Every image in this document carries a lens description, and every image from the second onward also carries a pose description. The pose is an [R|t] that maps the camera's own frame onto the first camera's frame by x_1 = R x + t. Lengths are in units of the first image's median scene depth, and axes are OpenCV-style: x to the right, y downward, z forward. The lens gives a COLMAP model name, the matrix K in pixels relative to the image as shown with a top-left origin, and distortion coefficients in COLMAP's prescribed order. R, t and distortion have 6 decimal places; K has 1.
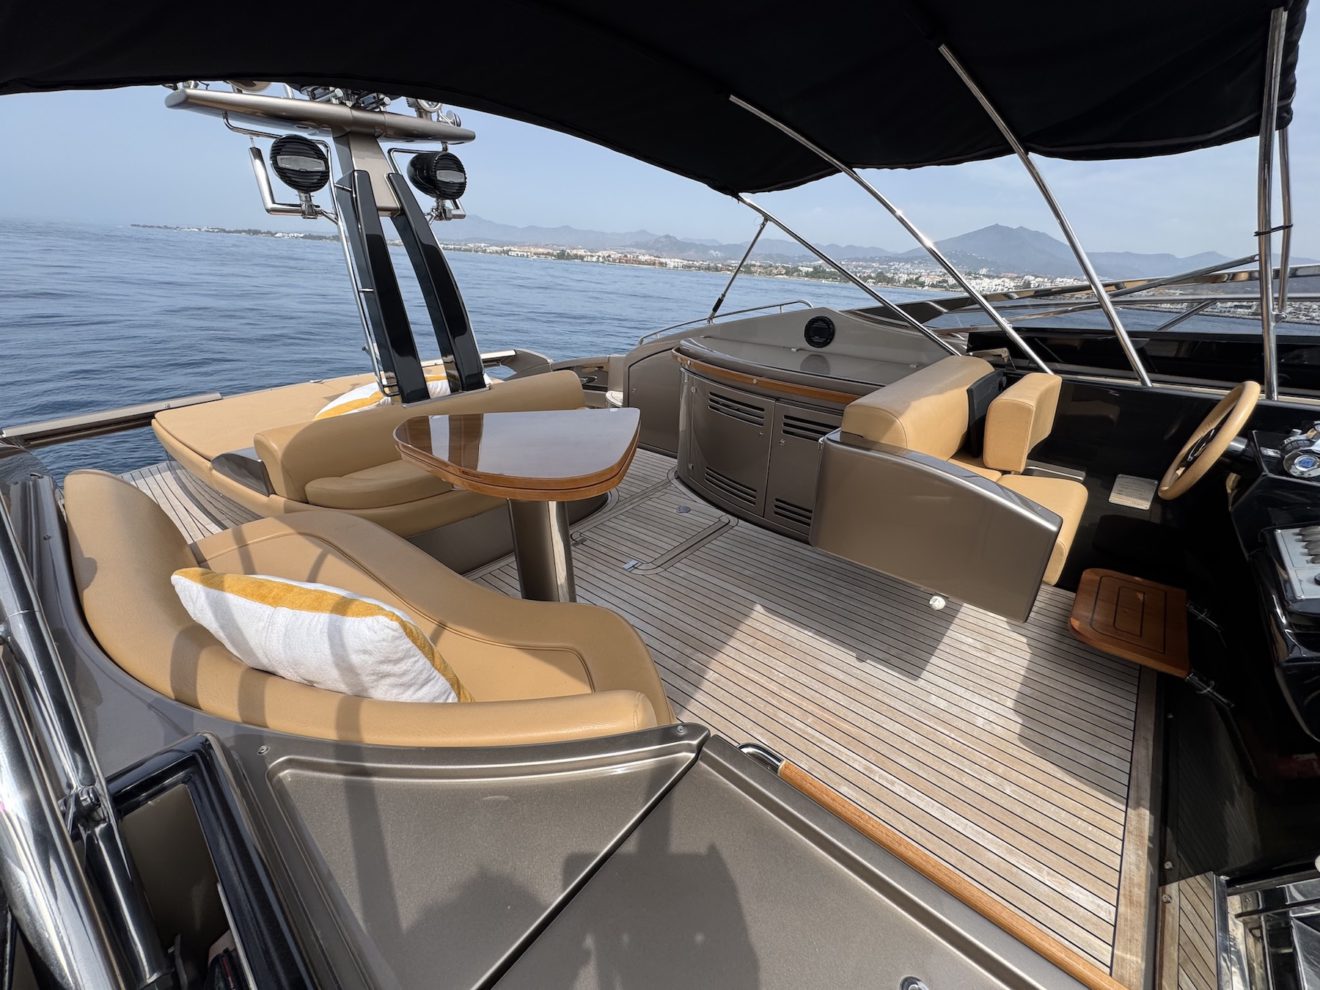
lens RADIAL K [[528.0, 0, 659.5], [0, 528.0, 494.4], [0, 0, 1]] dist [-0.002800, -0.000198]
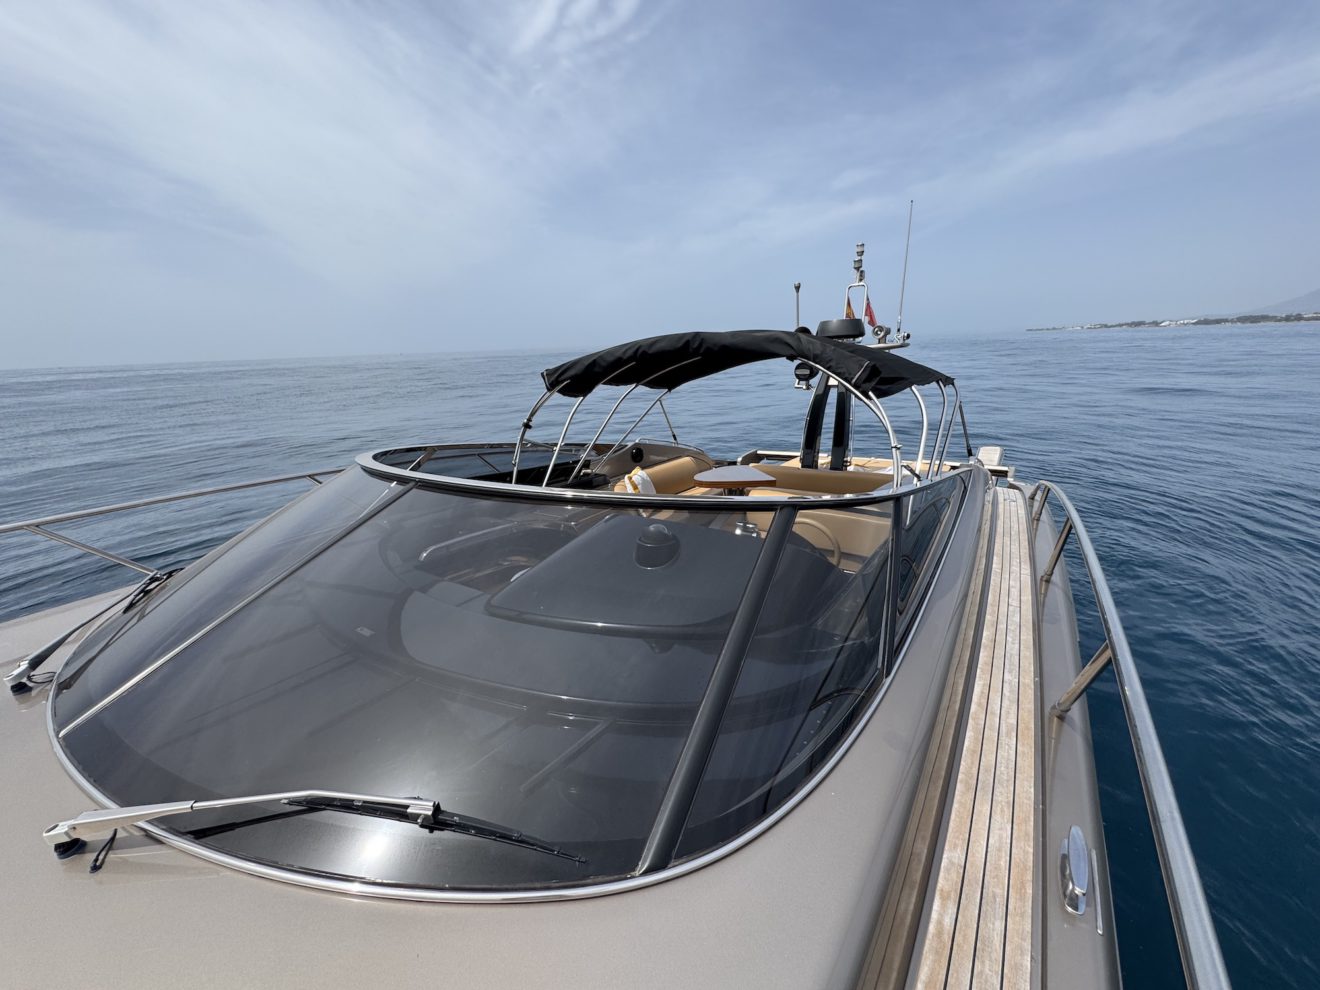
lens RADIAL K [[528.0, 0, 659.5], [0, 528.0, 494.4], [0, 0, 1]] dist [-0.002800, -0.000198]
pose [[0.104215, 0.237826, -0.965701, 1.821055], [-0.378249, 0.907501, 0.182674, -0.280169], [0.919819, 0.346238, 0.184532, 0.082616]]
